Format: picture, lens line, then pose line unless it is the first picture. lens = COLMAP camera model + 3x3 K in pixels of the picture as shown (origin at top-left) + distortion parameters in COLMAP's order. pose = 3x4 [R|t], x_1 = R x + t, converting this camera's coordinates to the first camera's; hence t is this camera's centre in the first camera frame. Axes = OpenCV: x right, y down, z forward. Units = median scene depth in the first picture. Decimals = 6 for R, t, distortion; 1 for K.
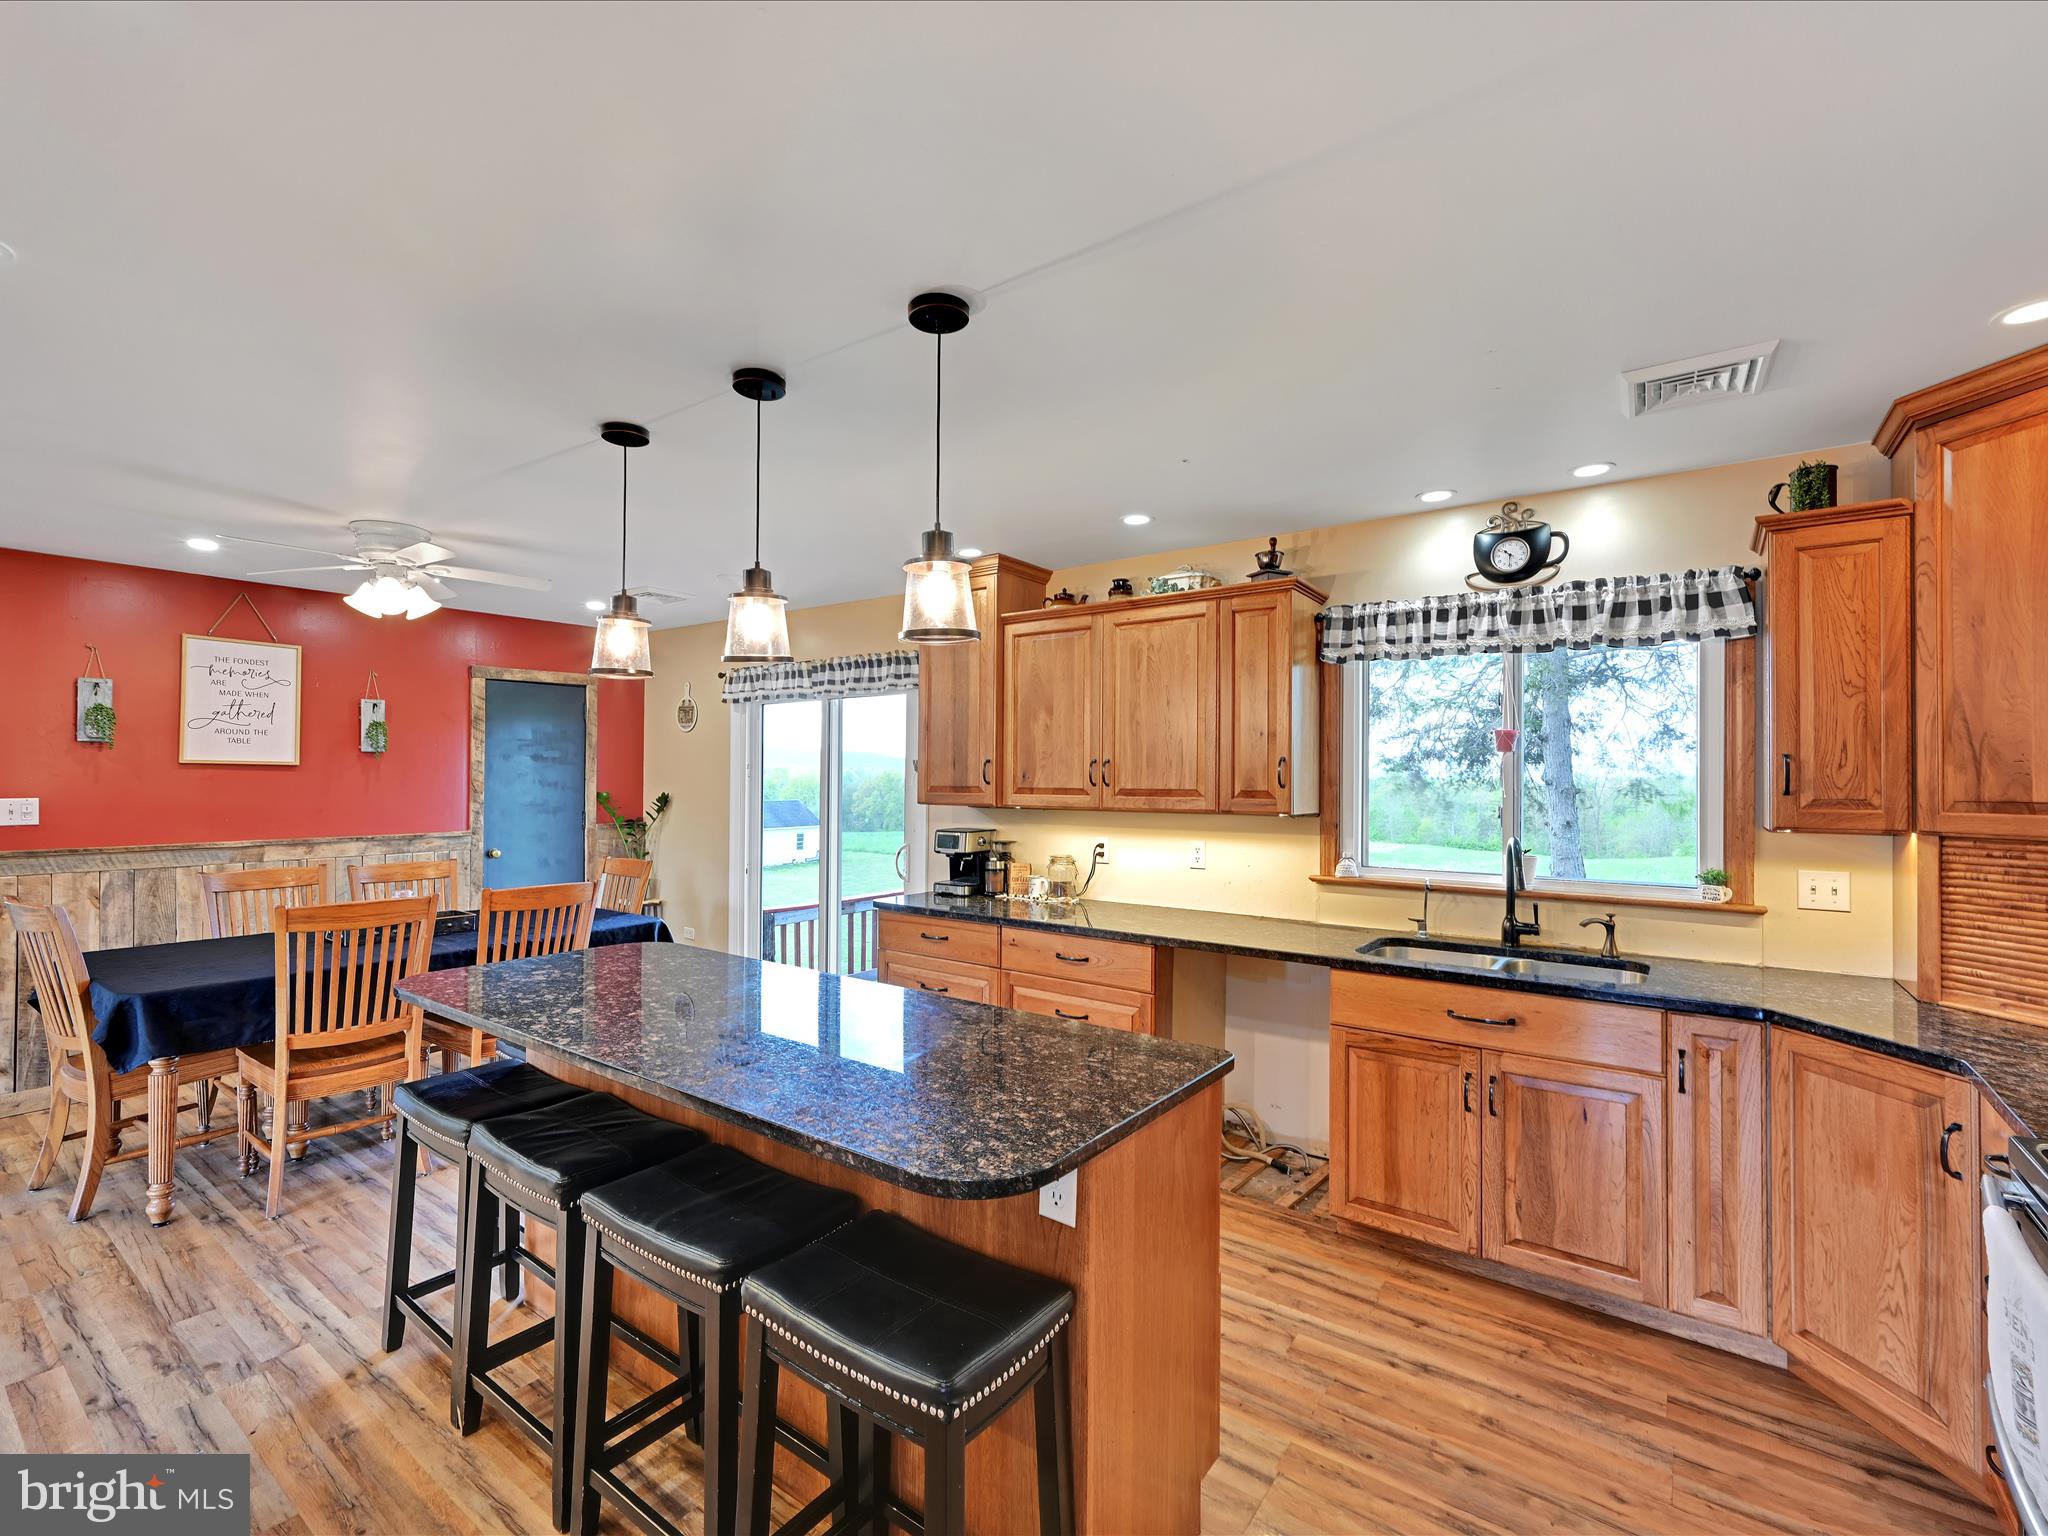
lens RADIAL K [[907.8, 0, 1025.0], [0, 907.8, 767.9], [0, 0, 1]] dist [-0.003546, 0.001752]
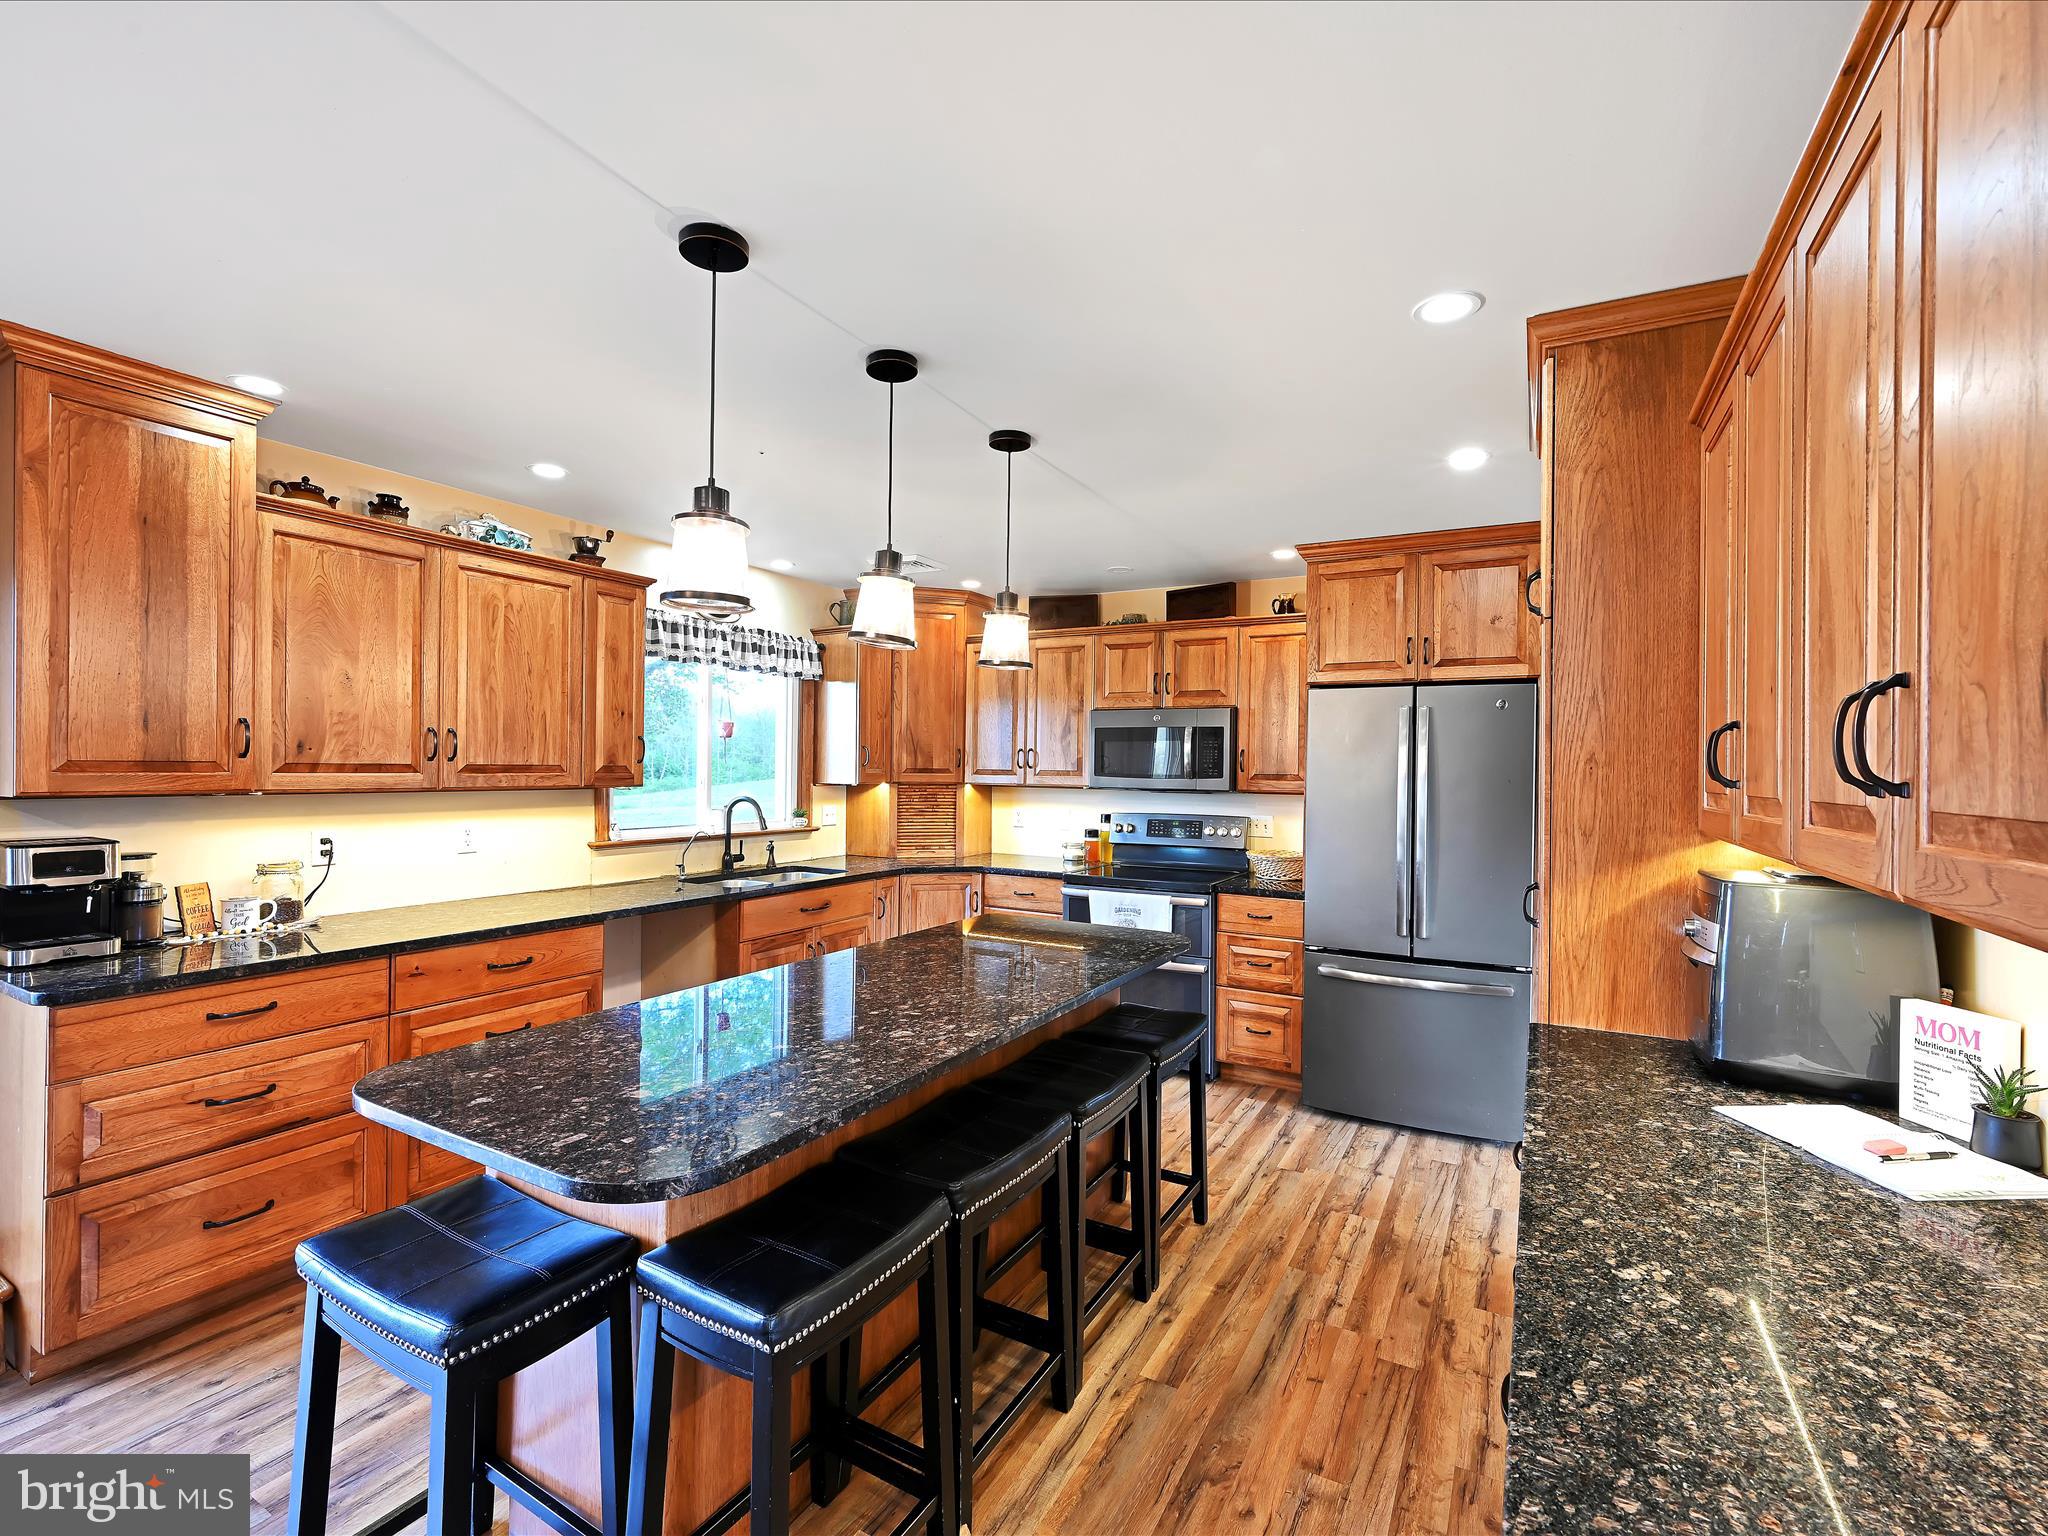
lens RADIAL K [[907.8, 0, 1027.3], [0, 907.8, 774.6], [0, 0, 1]] dist [-0.003546, 0.001752]
pose [[-0.119332, -0.017560, 0.992699, -0.955646], [-0.027229, 0.999525, 0.014408, 0.007468], [-0.992481, -0.025311, -0.119753, 0.703411]]
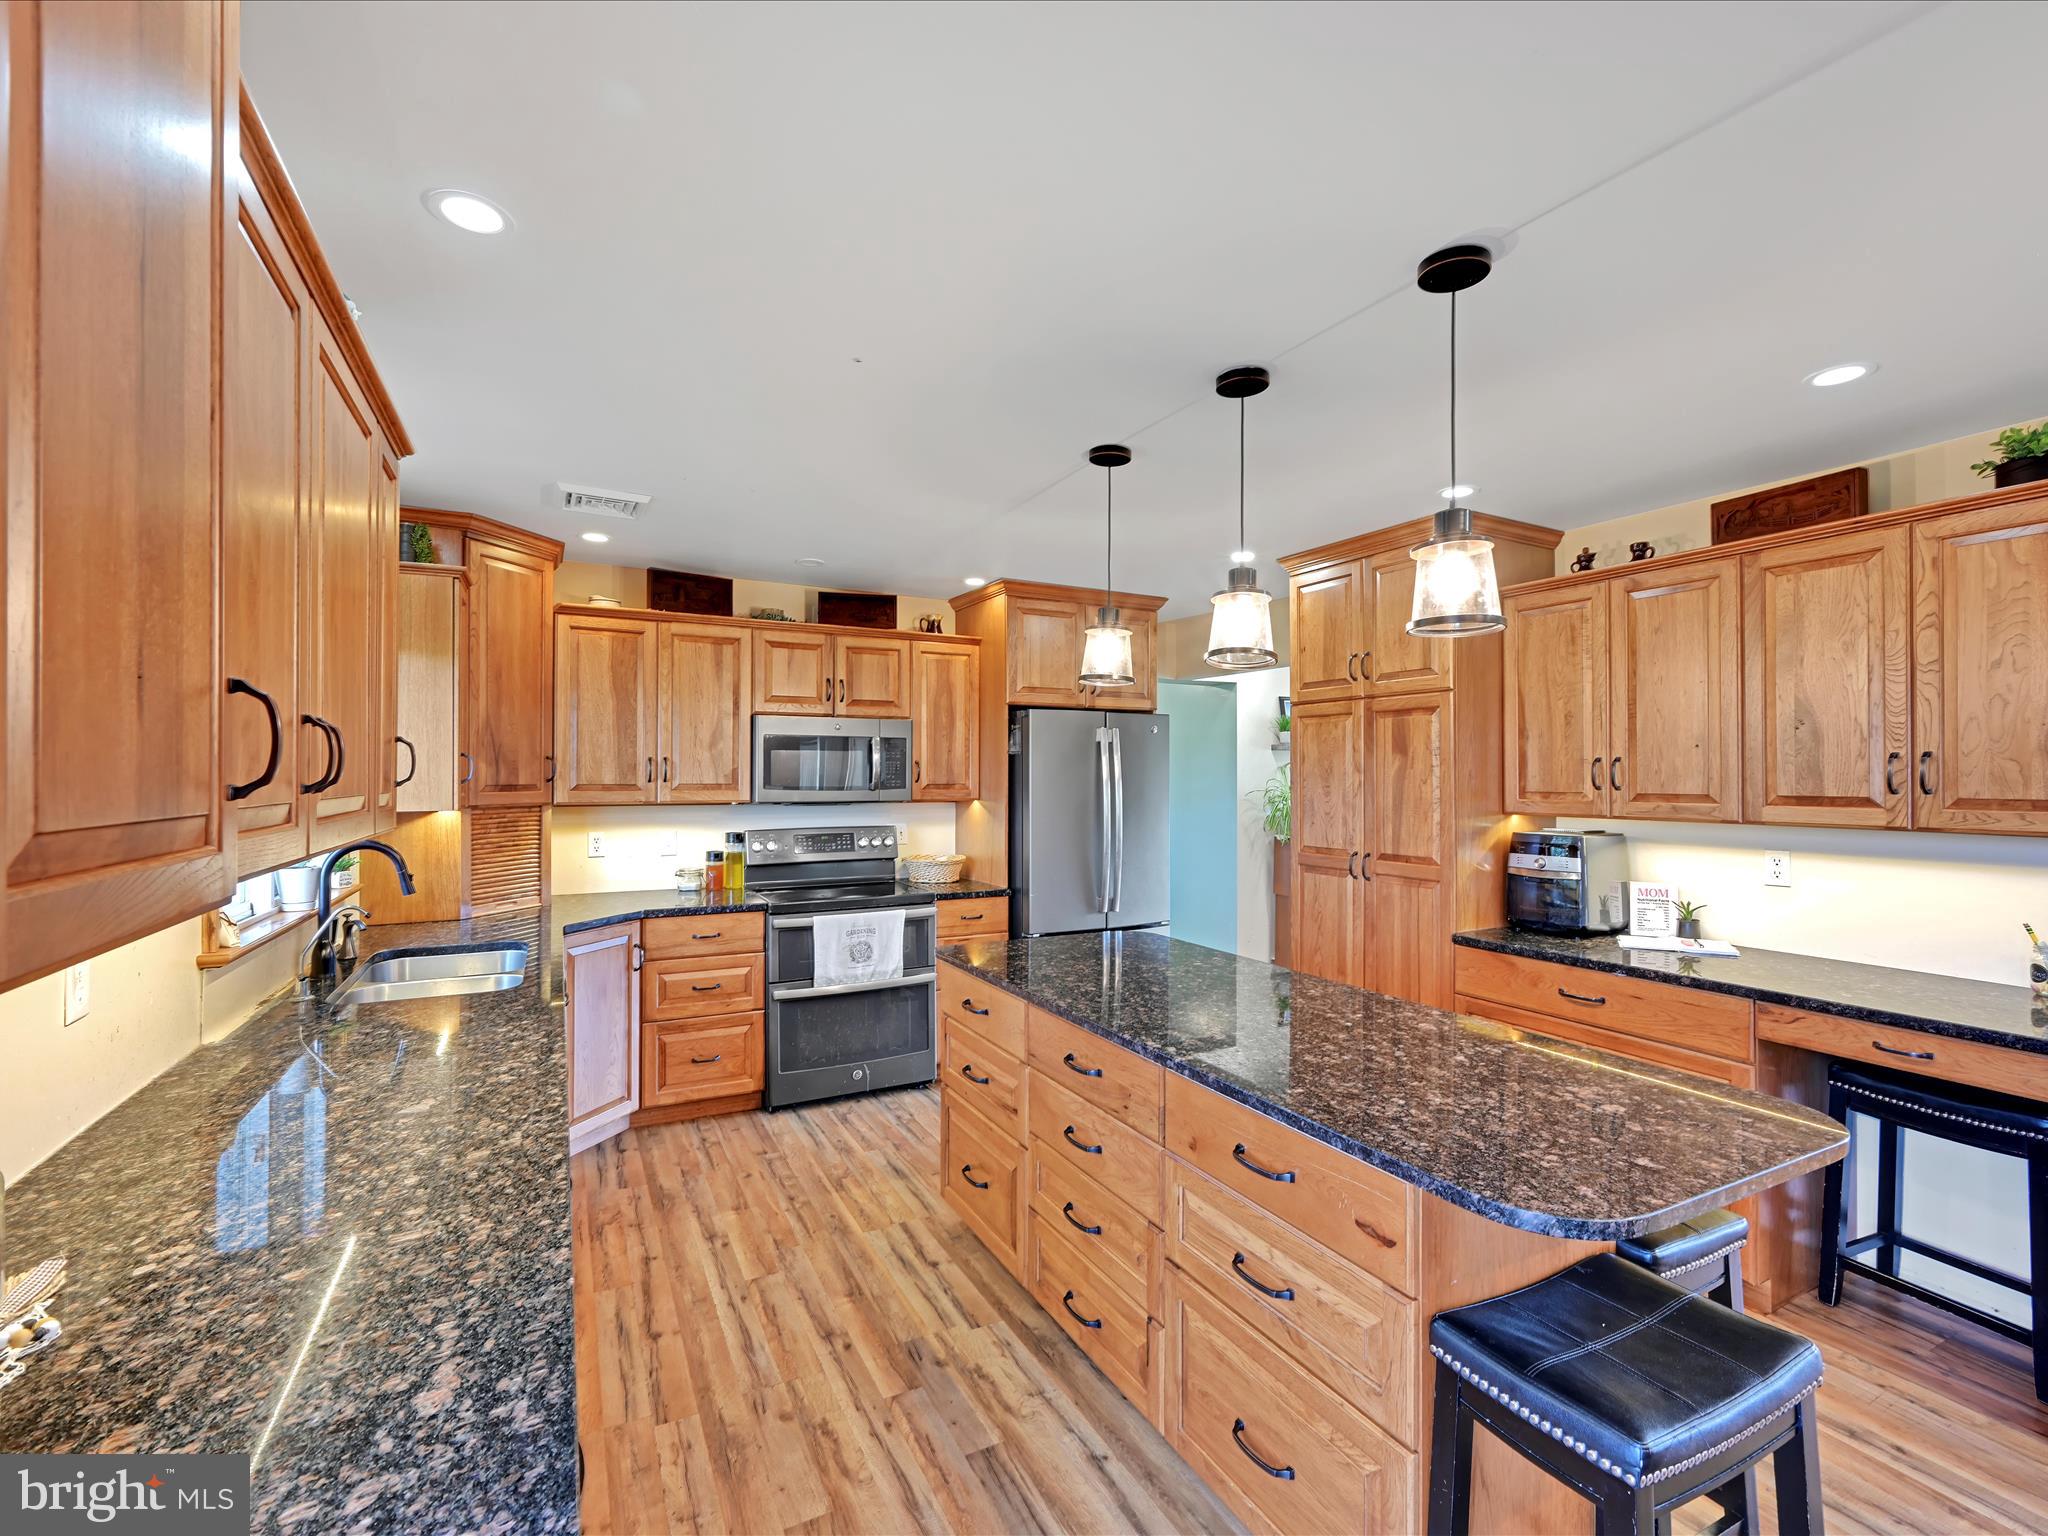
lens RADIAL K [[907.8, 0, 1026.4], [0, 907.8, 772.0], [0, 0, 1]] dist [-0.003546, 0.001752]
pose [[-0.895196, -0.007666, 0.445607, -0.383952], [-0.014547, 0.999822, -0.012022, 0.013434], [-0.445435, -0.017244, -0.895148, 1.449534]]
